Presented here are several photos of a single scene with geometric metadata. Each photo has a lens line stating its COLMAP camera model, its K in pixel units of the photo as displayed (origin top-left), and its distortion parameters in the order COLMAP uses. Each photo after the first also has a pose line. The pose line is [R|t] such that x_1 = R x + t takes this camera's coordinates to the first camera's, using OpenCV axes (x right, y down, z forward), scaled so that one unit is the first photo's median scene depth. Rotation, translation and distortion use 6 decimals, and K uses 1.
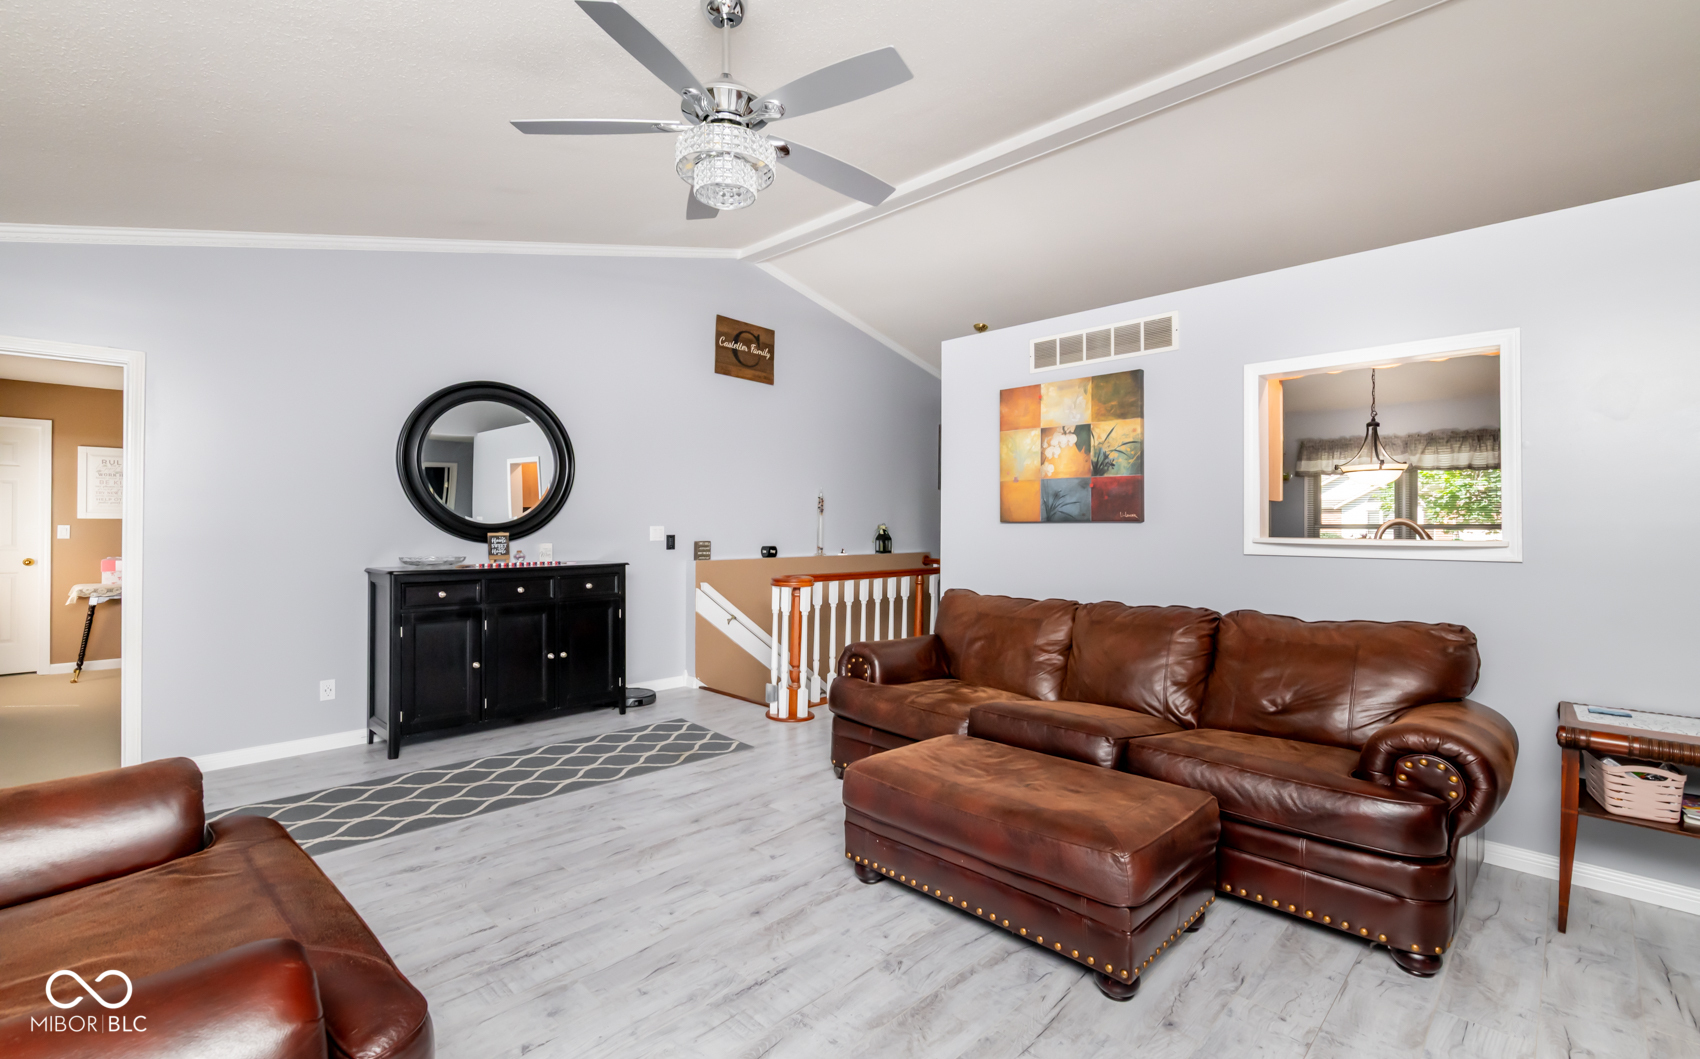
lens RADIAL K [[756.0, 0, 849.7], [0, 756.0, 524.5], [0, 0, 1]] dist [0.001415, 0.000558]
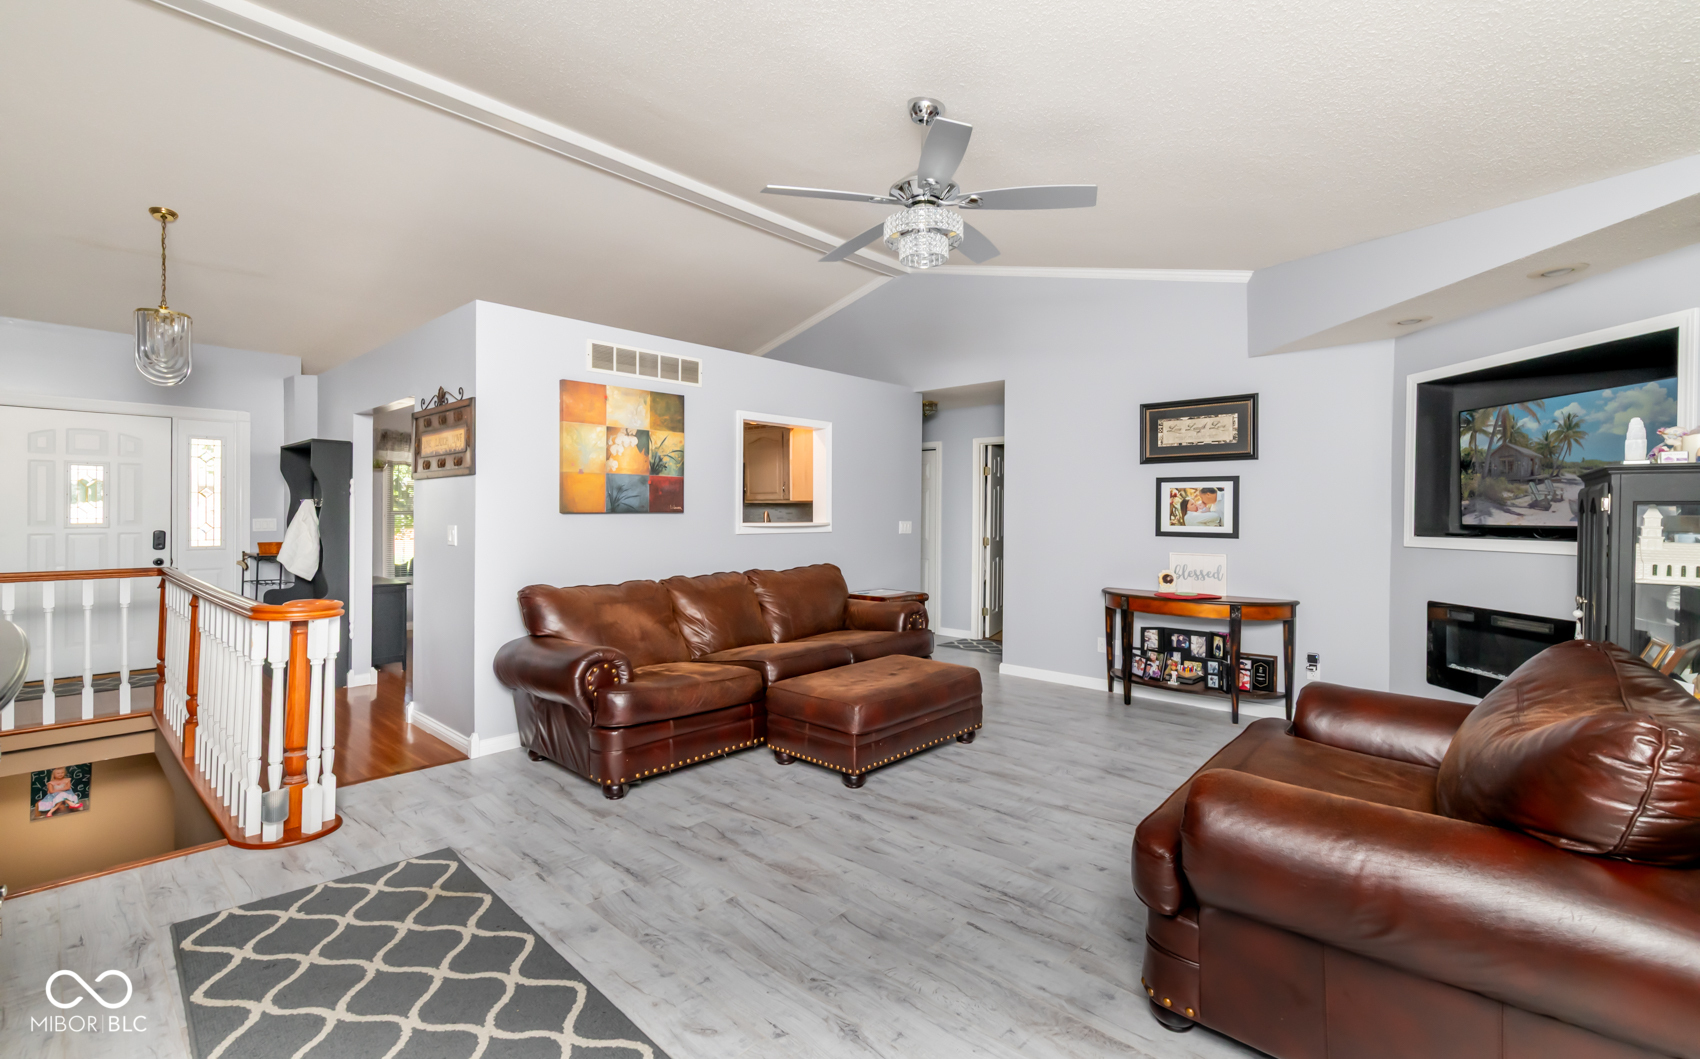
lens RADIAL K [[756.0, 0, 850.0], [0, 756.0, 520.4], [0, 0, 1]] dist [0.001415, 0.000558]
pose [[-0.042270, -0.018055, 0.998943, -0.881183], [-0.006298, 0.999822, 0.017805, -0.014311], [-0.999086, -0.005538, -0.042376, 0.725648]]
